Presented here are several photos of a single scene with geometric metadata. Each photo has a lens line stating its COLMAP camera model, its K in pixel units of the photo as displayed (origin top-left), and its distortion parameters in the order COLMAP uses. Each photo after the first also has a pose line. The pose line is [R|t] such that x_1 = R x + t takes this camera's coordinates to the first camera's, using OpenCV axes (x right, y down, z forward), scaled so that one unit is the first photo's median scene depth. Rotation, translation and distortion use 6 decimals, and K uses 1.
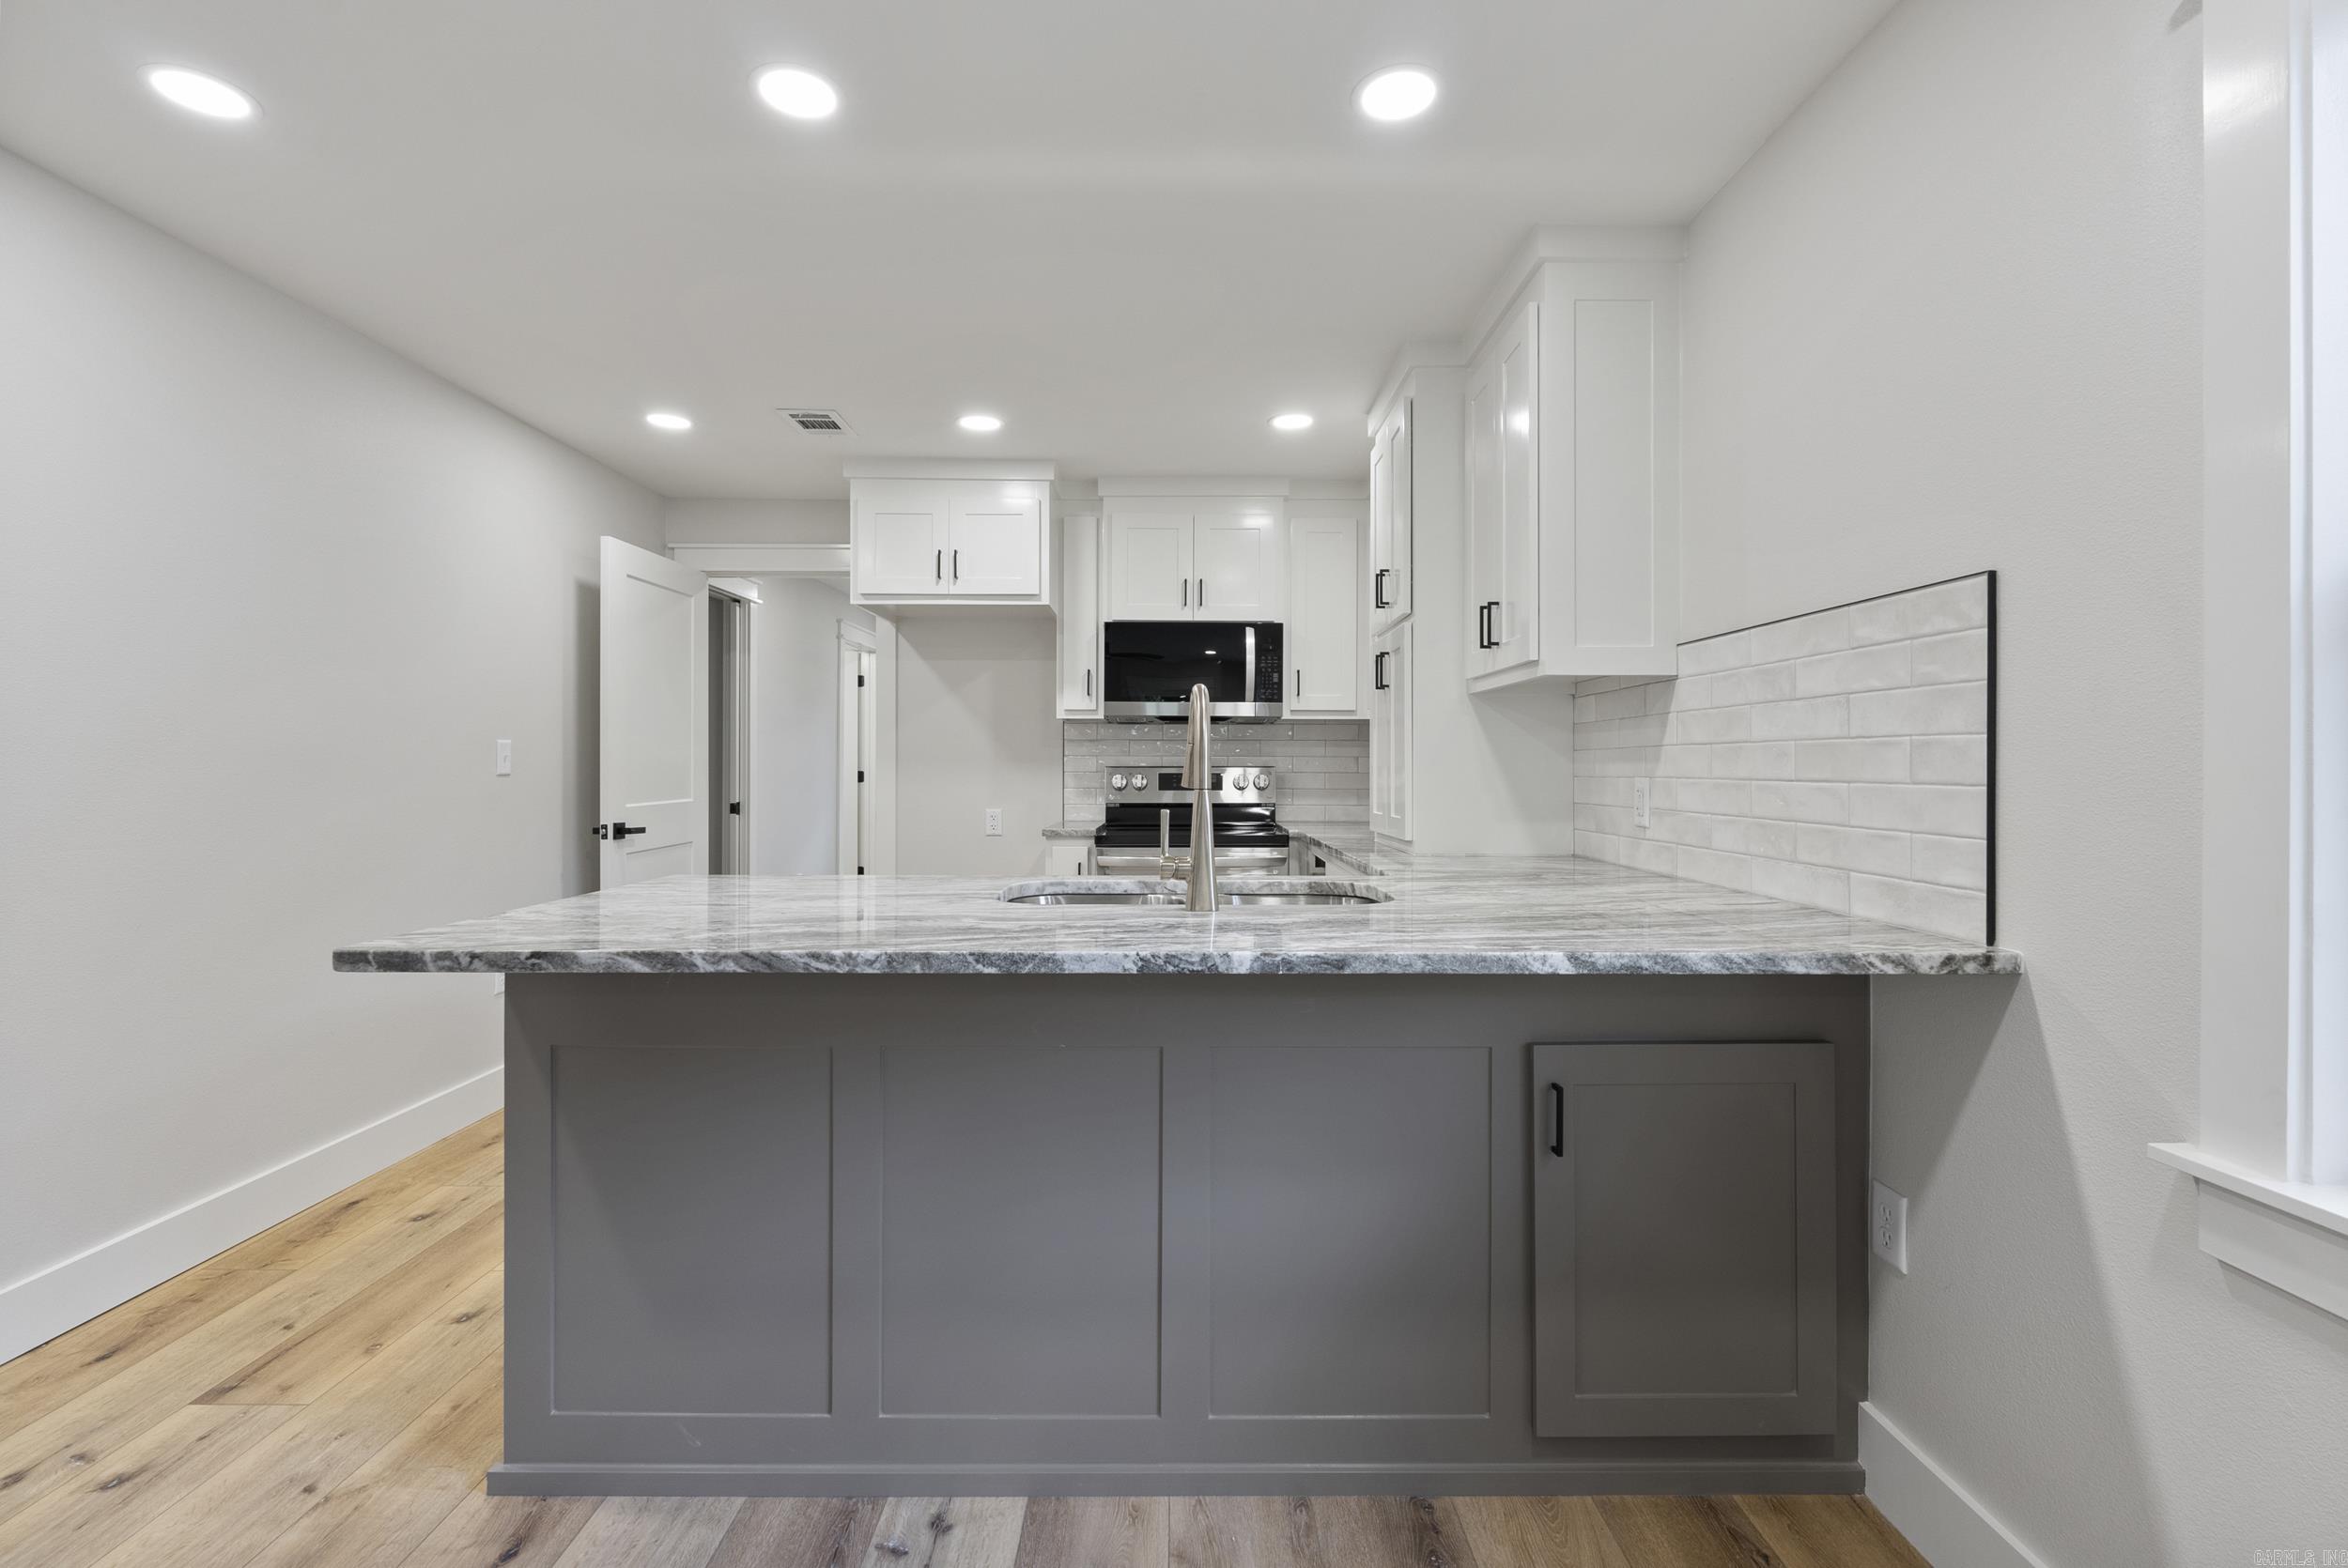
lens RADIAL K [[1038.3, 0, 1181.3], [0, 1038.3, 761.6], [0, 0, 1]] dist [-0.007595, 0.001486]
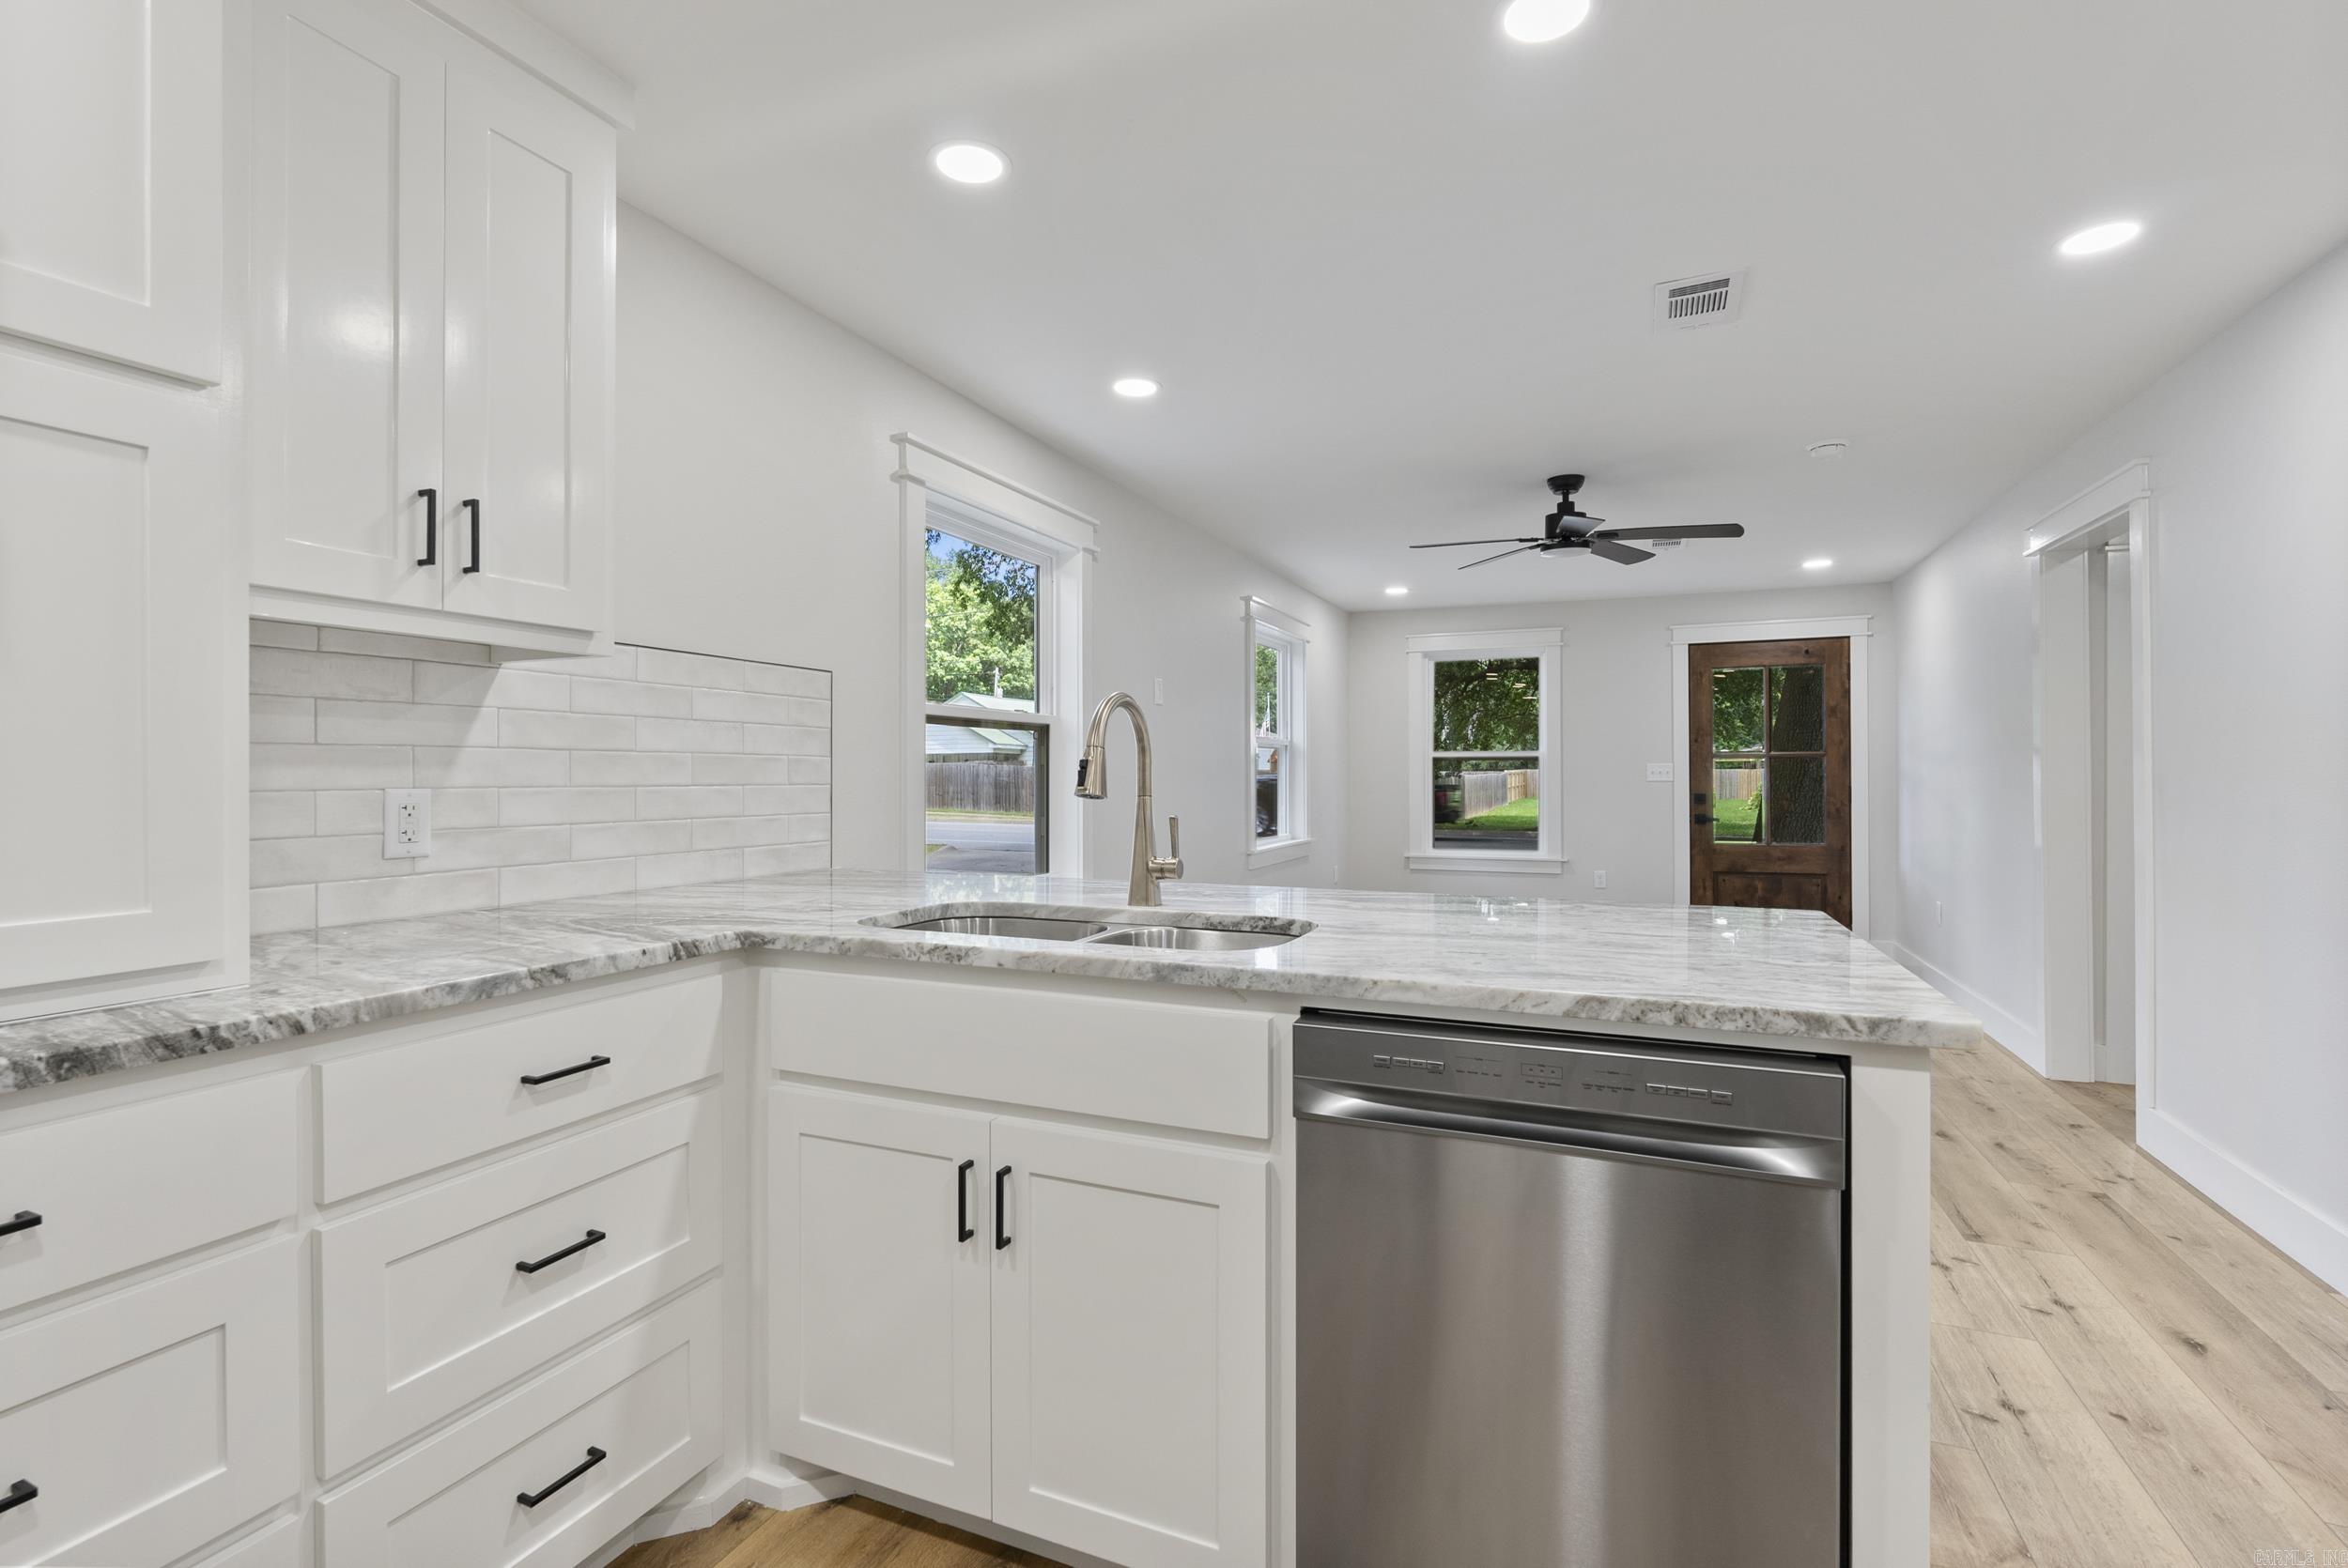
lens RADIAL K [[1038.3, 0, 1187.3], [0, 1038.3, 774.8], [0, 0, 1]] dist [-0.007595, 0.001486]
pose [[-0.918382, -0.000933, 0.395695, -0.212026], [-0.003369, 0.999979, -0.005461, 0.005101], [-0.395682, -0.006349, -0.918366, 0.922610]]
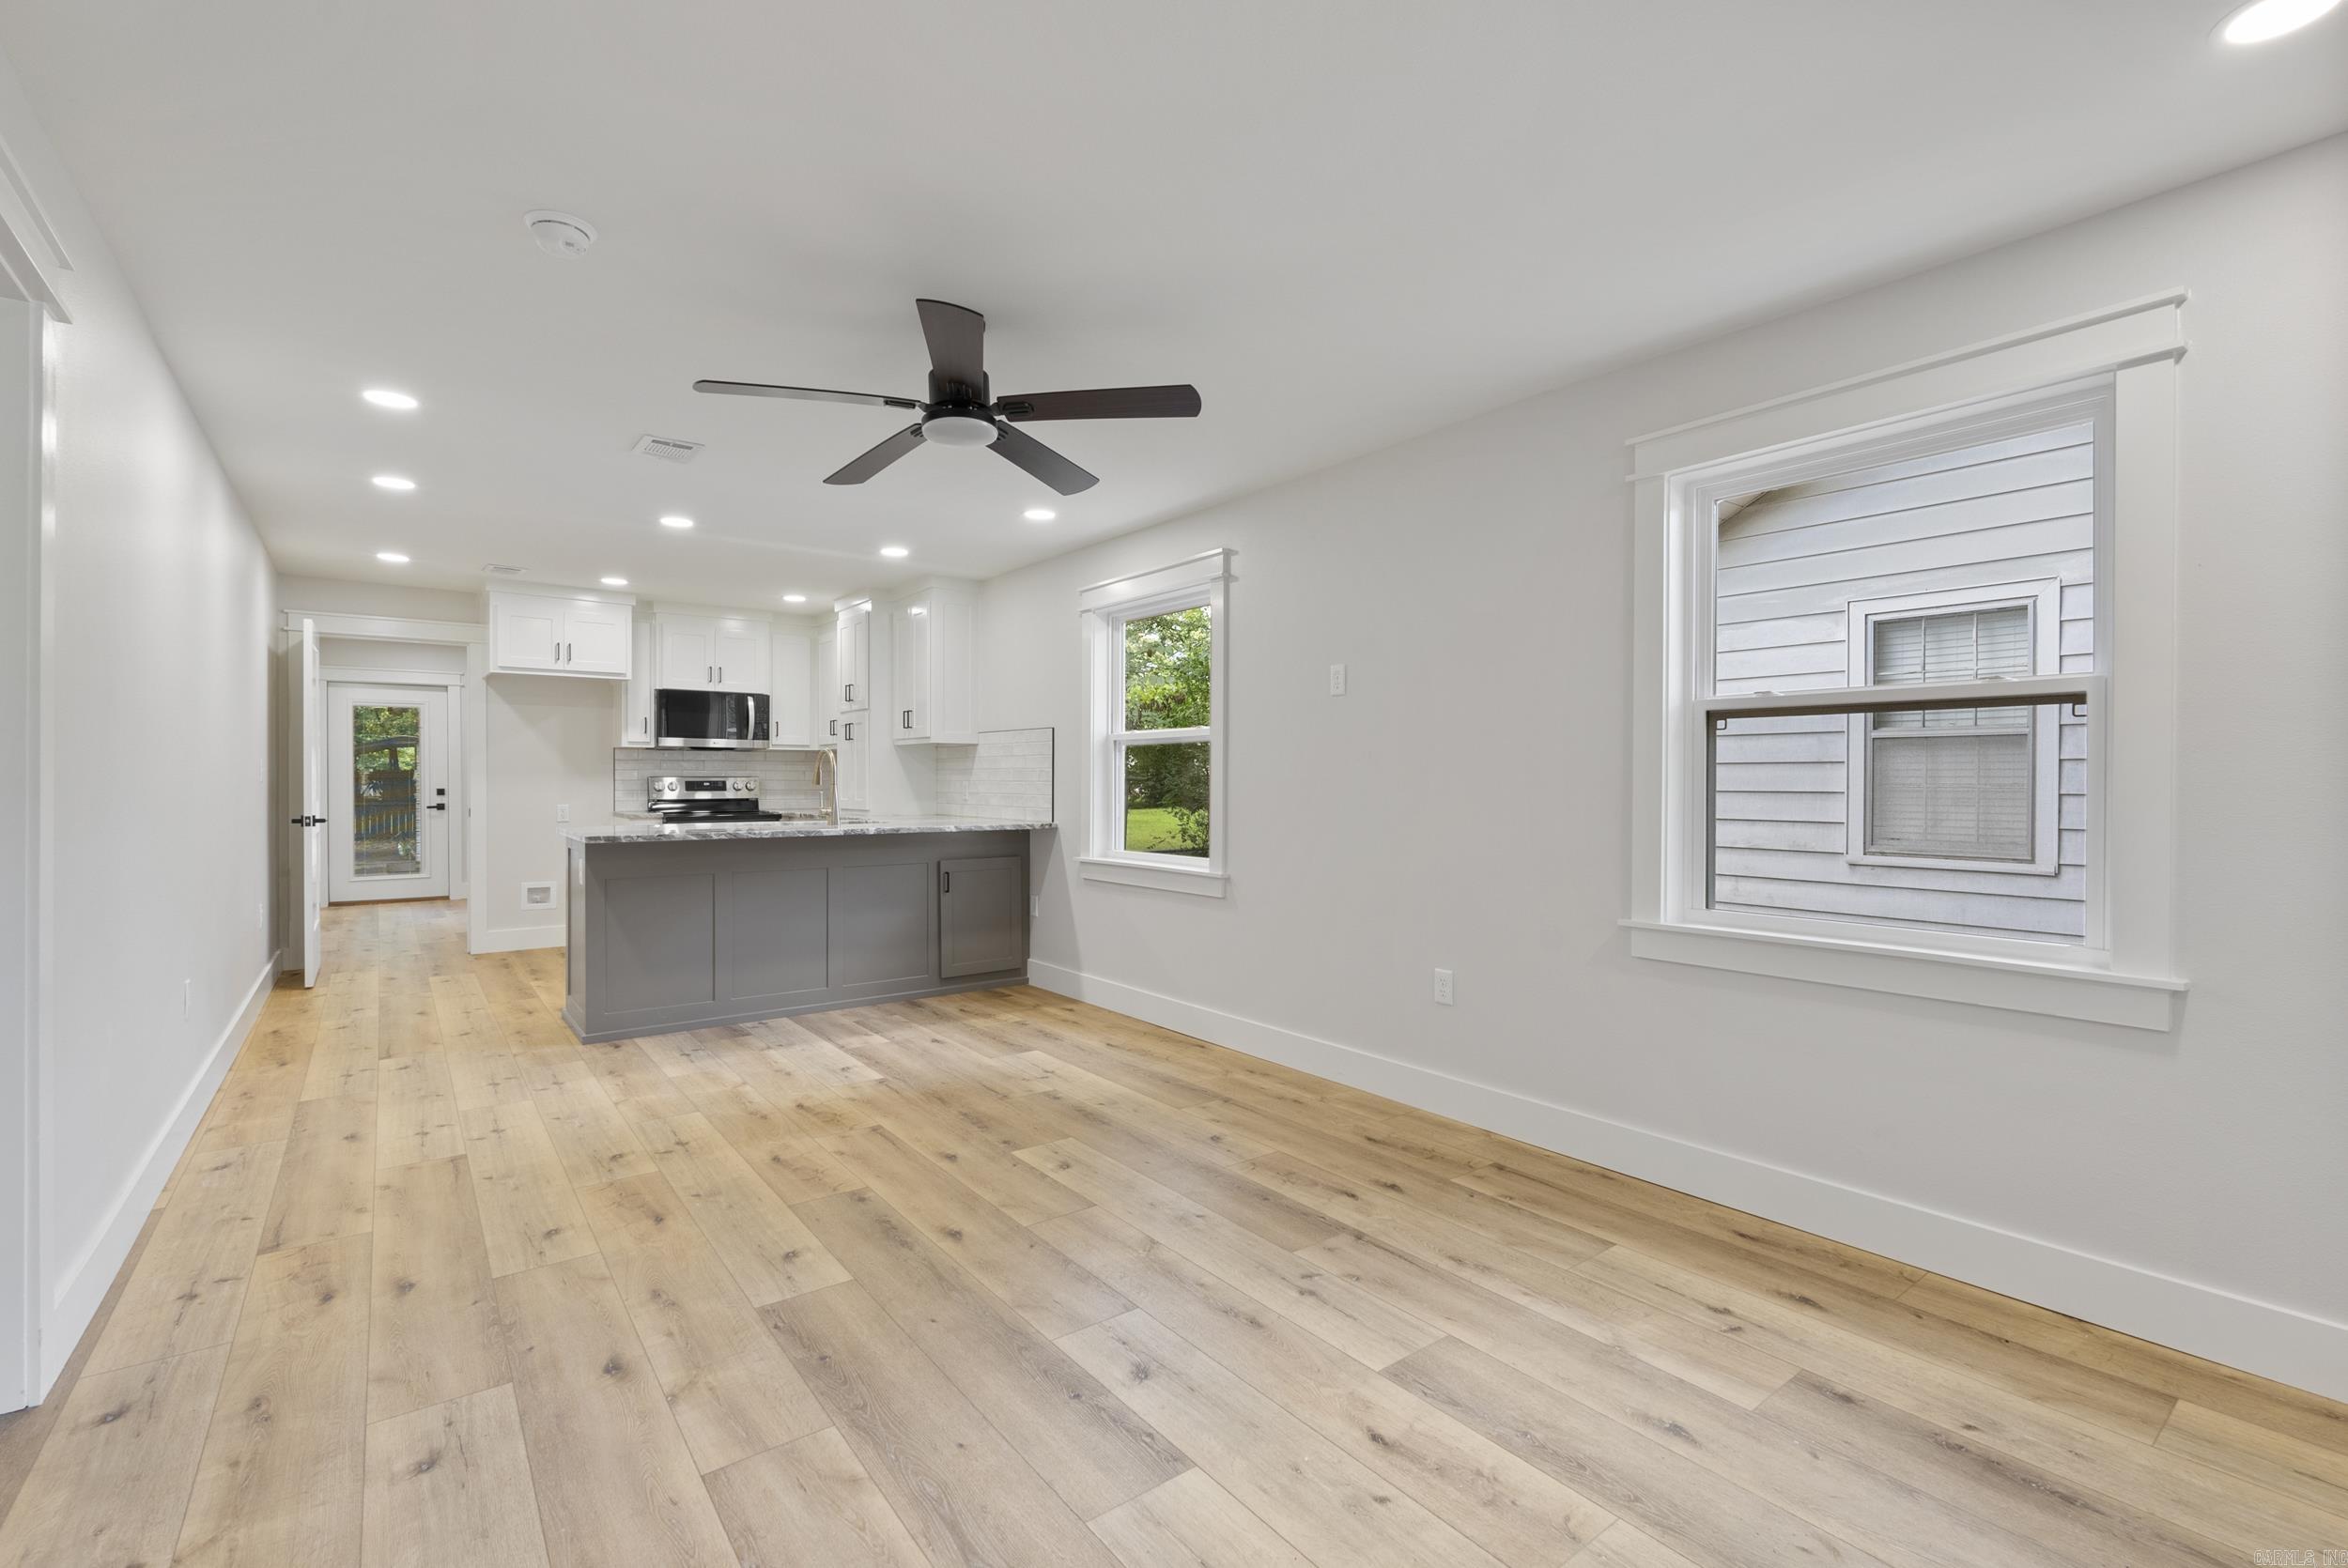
lens RADIAL K [[1038.3, 0, 1181.0], [0, 1038.3, 784.0], [0, 0, 1]] dist [-0.007595, 0.001486]
pose [[0.795143, -0.003286, 0.606413, -0.459054], [-0.004054, 0.999934, 0.010735, -0.005169], [-0.606408, -0.010994, 0.795078, -0.910604]]
